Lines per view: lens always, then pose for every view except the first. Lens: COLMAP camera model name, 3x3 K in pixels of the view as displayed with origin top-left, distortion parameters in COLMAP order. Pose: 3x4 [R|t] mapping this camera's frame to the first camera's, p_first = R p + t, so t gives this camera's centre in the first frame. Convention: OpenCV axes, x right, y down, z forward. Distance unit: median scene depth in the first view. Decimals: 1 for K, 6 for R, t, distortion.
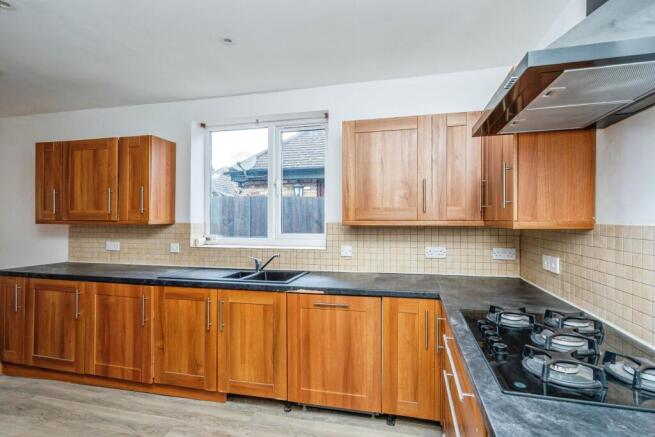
lens RADIAL K [[314.6, 0, 322.2], [0, 314.6, 222.5], [0, 0, 1]] dist [0.002346, -0.000357]
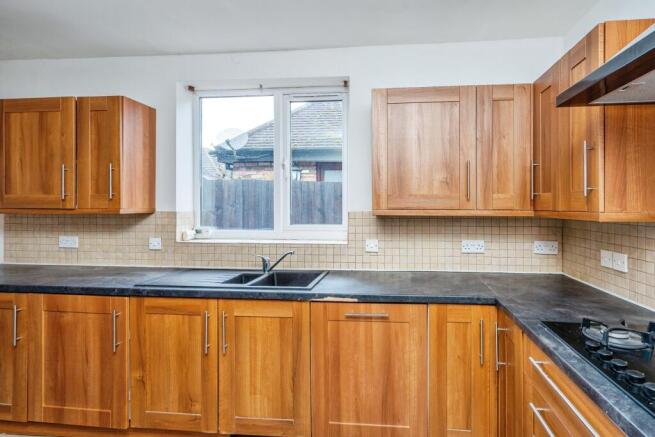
lens RADIAL K [[314.6, 0, 332.9], [0, 314.6, 213.1], [0, 0, 1]] dist [0.002346, -0.000357]
pose [[0.993613, 0.002107, 0.112820, -0.133348], [-0.003605, 0.999908, 0.013073, -0.008206], [-0.112782, -0.013396, 0.993529, 0.197821]]
